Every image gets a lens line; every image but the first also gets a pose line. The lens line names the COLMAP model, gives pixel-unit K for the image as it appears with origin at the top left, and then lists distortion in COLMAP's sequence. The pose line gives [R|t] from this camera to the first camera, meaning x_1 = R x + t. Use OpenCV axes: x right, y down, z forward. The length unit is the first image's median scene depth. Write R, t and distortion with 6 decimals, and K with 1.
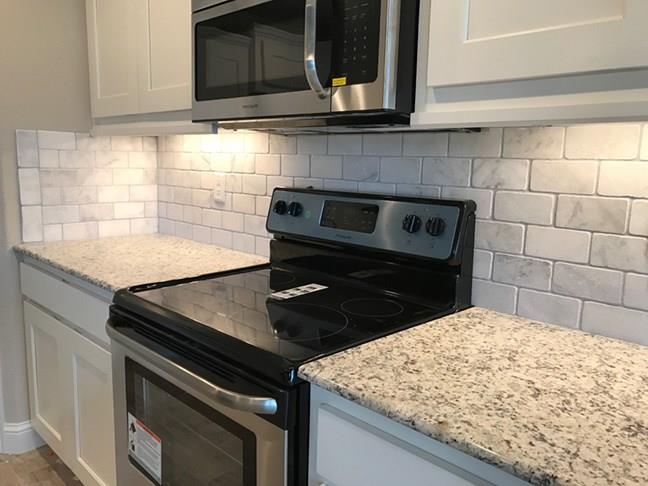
lens RADIAL K [[536.9, 0, 321.9], [0, 536.9, 243.0], [0, 0, 1]] dist [0.016197, -0.008459]
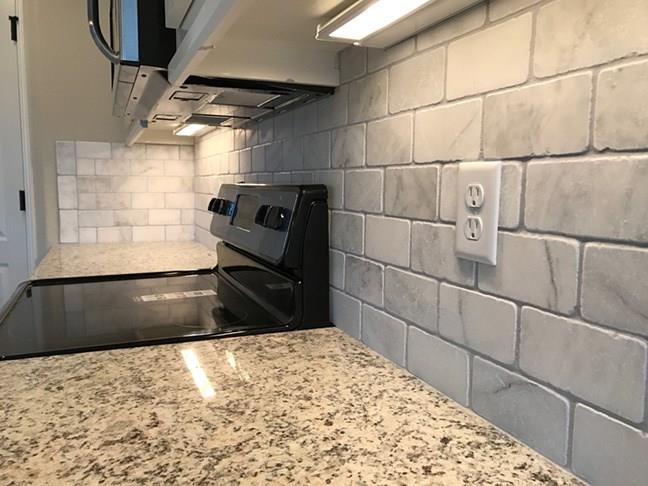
lens RADIAL K [[536.9, 0, 324.1], [0, 536.9, 242.3], [0, 0, 1]] dist [0.016197, -0.008459]
pose [[0.921045, 0.023333, -0.388757, 0.650941], [-0.044357, 0.997993, -0.045192, 0.040985], [0.386922, 0.058868, 0.920231, 0.349881]]
